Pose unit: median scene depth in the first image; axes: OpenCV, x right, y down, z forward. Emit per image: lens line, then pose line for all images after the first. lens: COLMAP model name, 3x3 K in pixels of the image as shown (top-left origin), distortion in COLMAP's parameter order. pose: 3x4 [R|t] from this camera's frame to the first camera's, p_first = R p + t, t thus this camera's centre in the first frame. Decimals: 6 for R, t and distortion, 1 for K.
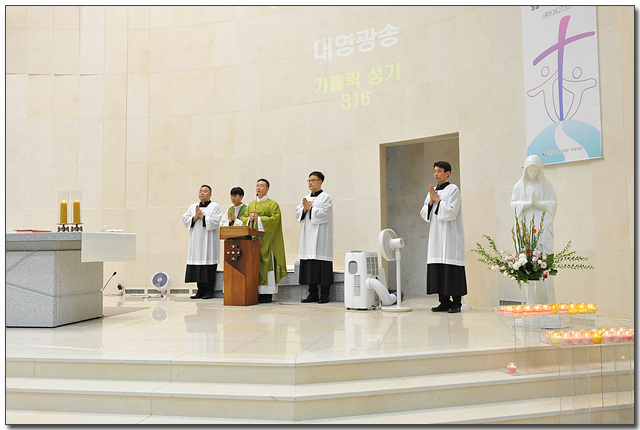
lens RADIAL K [[579.3, 0, 325.7], [0, 579.3, 208.8], [0, 0, 1]] dist [0.002882, 0.003836]
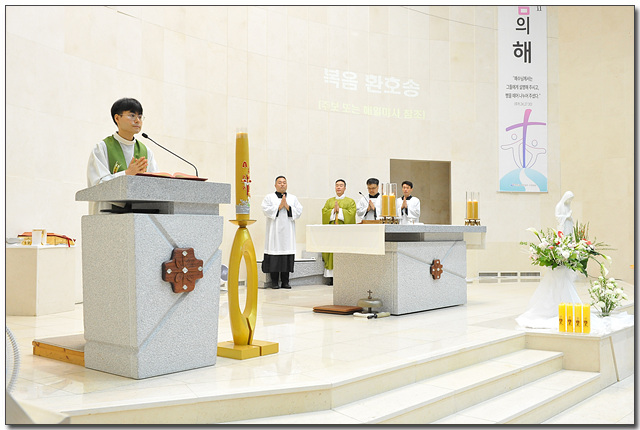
lens RADIAL K [[631.9, 0, 333.5], [0, 631.9, 206.0], [0, 0, 1]] dist [0.026539, 0.000000]
pose [[0.523293, 0.049760, 0.850699, -1.197289], [-0.062252, 0.997859, -0.020074, 0.029833], [-0.849876, -0.042453, 0.525270, 0.376322]]
